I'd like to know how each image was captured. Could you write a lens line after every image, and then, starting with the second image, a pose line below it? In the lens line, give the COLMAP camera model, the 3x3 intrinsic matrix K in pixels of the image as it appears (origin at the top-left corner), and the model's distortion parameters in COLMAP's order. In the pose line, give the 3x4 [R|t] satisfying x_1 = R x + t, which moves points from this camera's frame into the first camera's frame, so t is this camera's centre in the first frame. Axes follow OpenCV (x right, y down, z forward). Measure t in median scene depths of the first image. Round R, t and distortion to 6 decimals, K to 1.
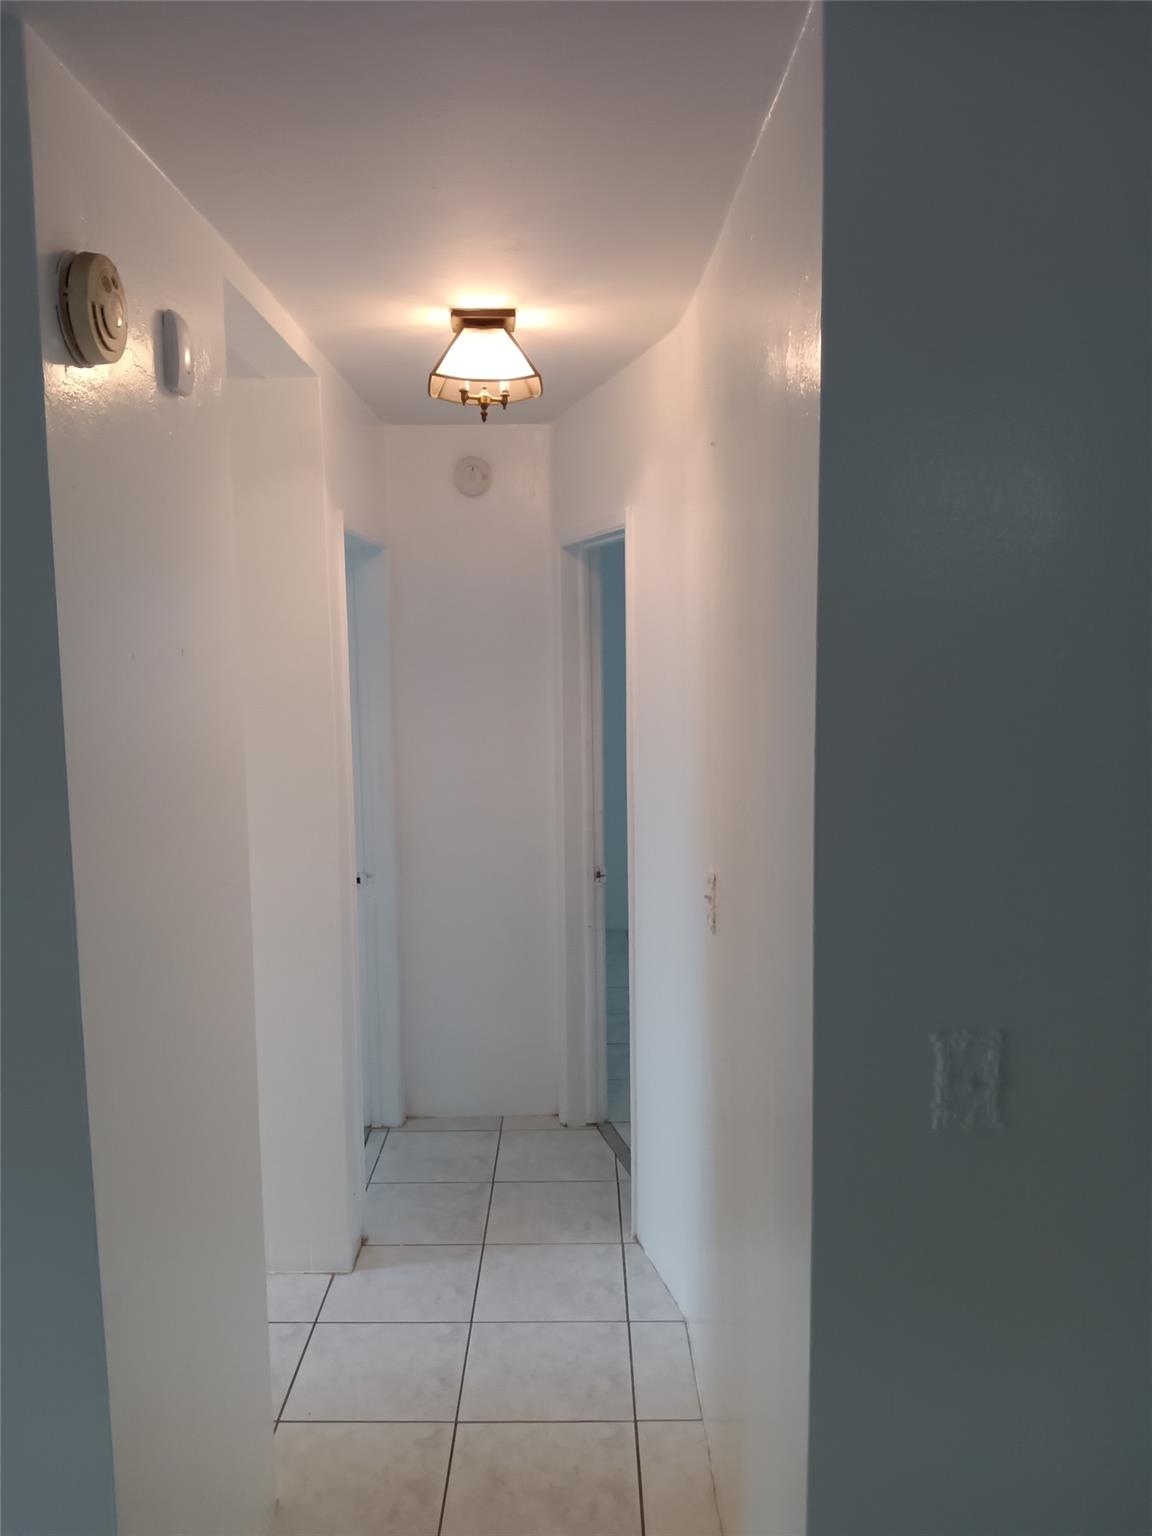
lens RADIAL K [[1226.6, 0, 574.5], [0, 1226.6, 776.2], [0, 0, 1]] dist [0.103869, -0.226521]
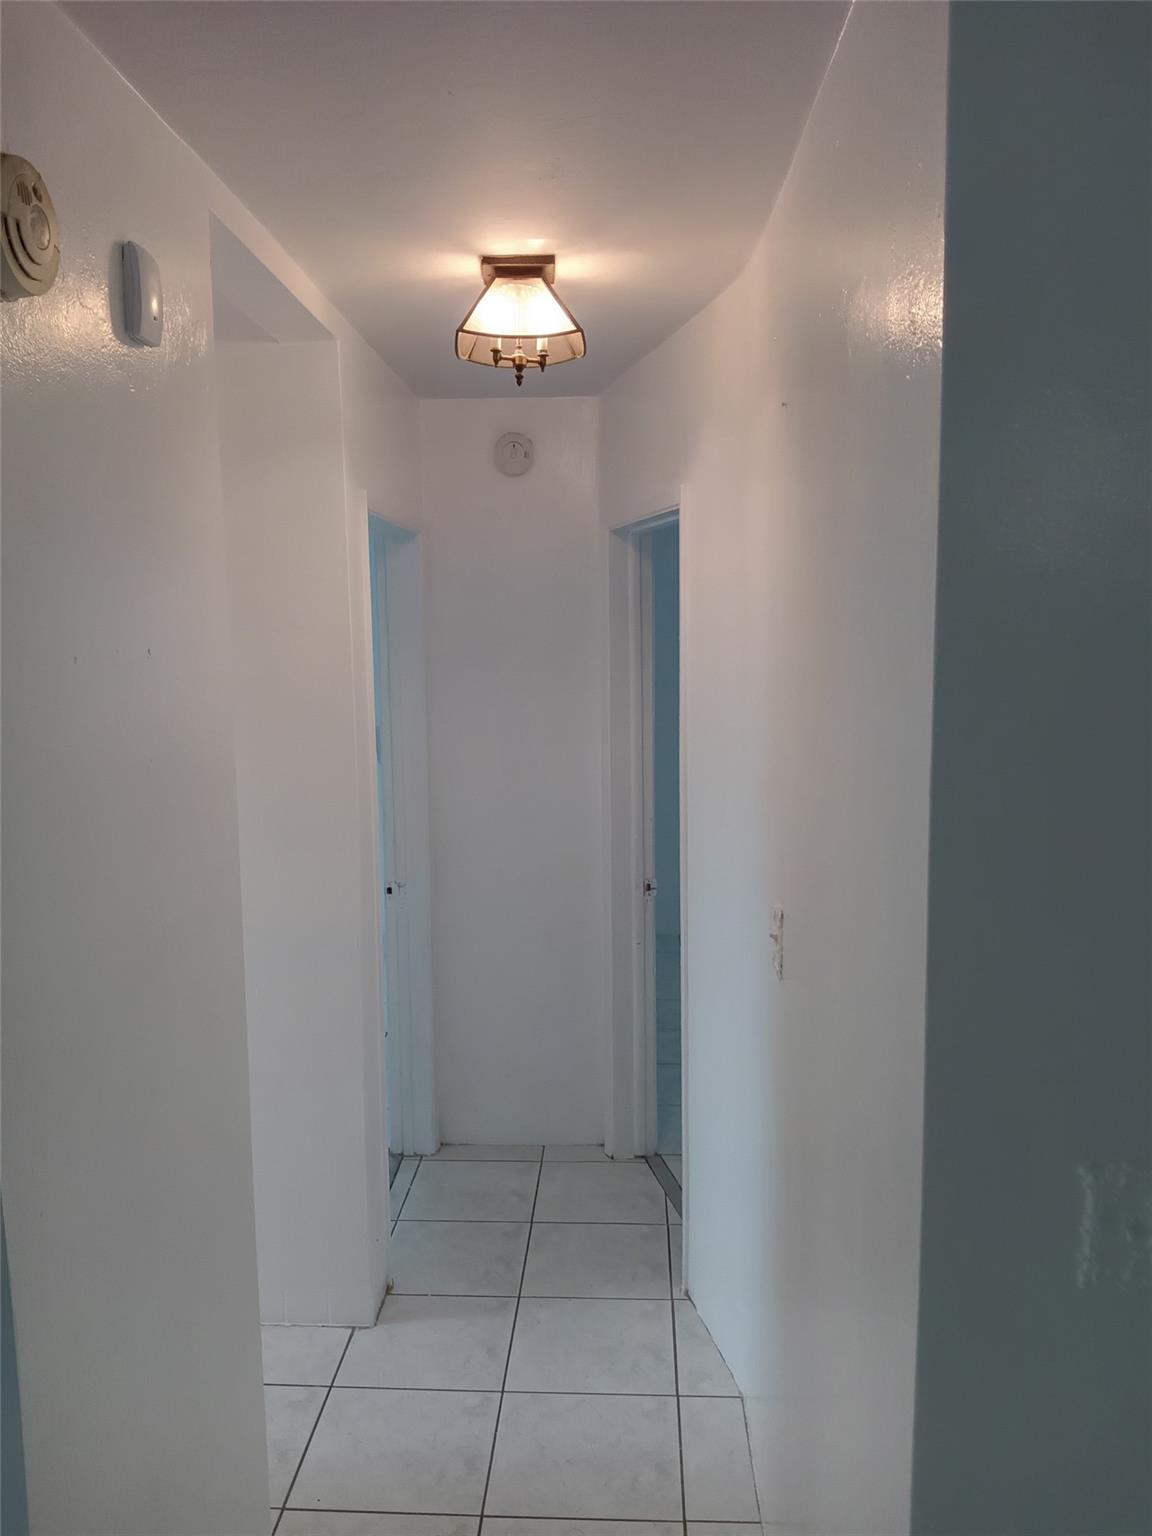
lens RADIAL K [[1216.2, 0, 570.5], [0, 1216.2, 762.8], [0, 0, 1]] dist [0.076098, -0.141515]
pose [[0.998796, 0.006903, -0.048578, 0.005762], [-0.006885, 0.999976, 0.000547, -0.016022], [0.048581, -0.000212, 0.998819, 0.106702]]
